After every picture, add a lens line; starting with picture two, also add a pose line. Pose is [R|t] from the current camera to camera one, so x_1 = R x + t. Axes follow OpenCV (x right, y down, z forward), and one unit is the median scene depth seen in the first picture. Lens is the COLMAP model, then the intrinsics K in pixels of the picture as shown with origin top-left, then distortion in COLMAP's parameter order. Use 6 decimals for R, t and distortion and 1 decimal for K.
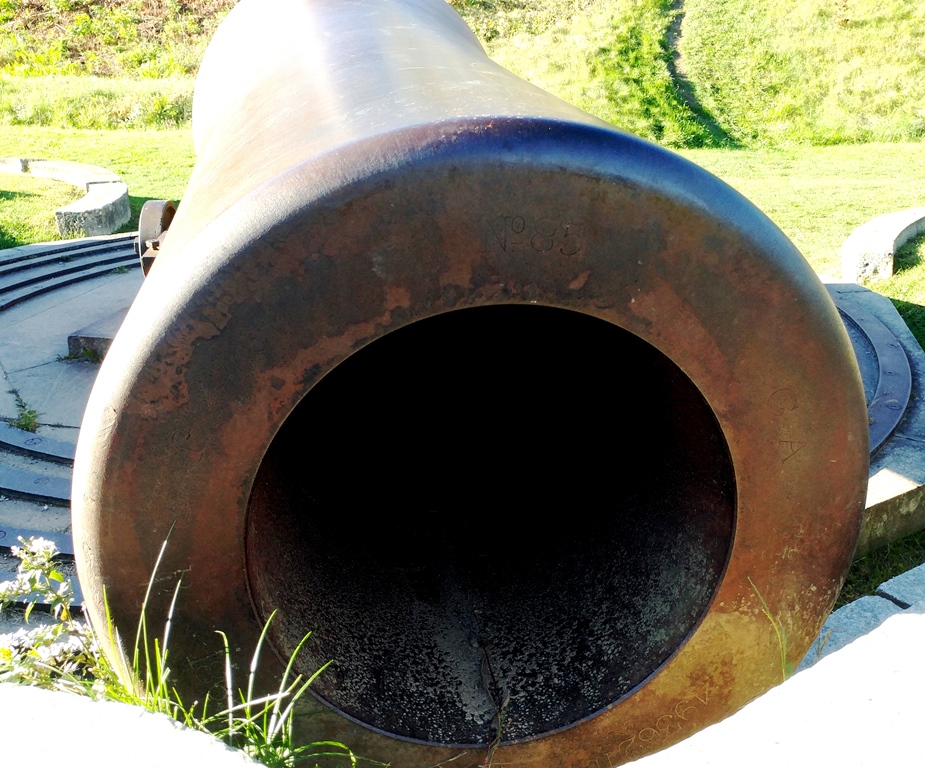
lens RADIAL K [[1061.7, 0, 481.6], [0, 1061.7, 364.8], [0, 0, 1]] dist [0.018063, 0.000000]
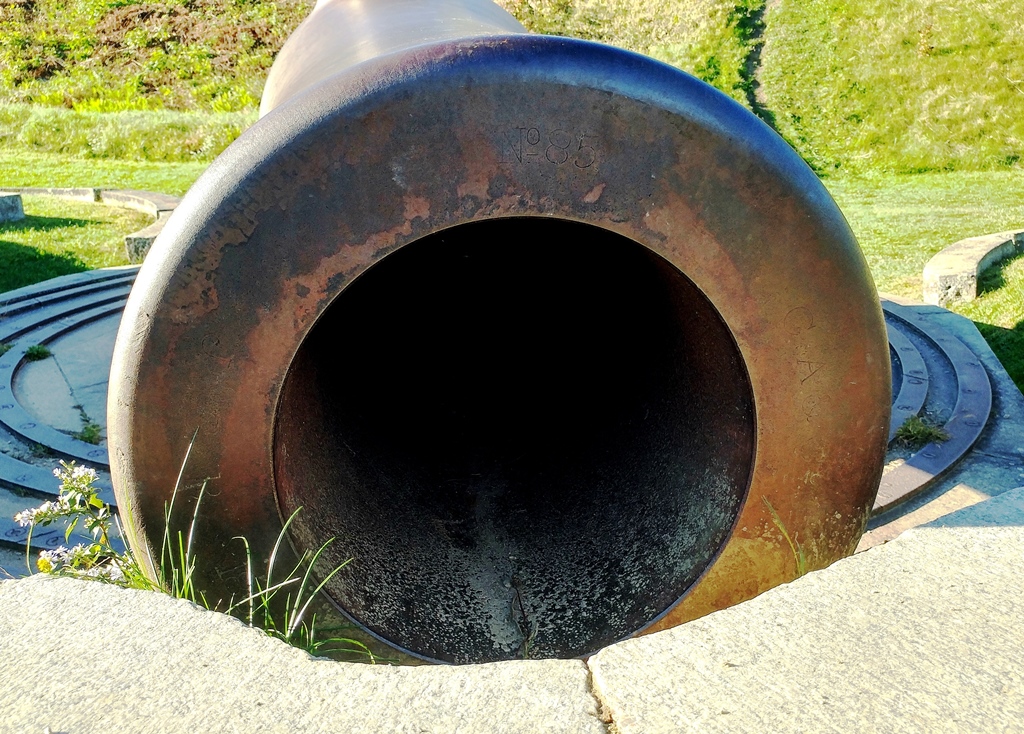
lens RADIAL K [[1093.0, 0, 521.4], [0, 1093.0, 365.8], [0, 0, 1]] dist [0.011610, 0.000000]
pose [[0.999368, 0.000908, -0.035534, 0.046985], [-0.002283, 0.999249, -0.038690, 0.102656], [0.035472, 0.038747, 0.998619, -0.046243]]
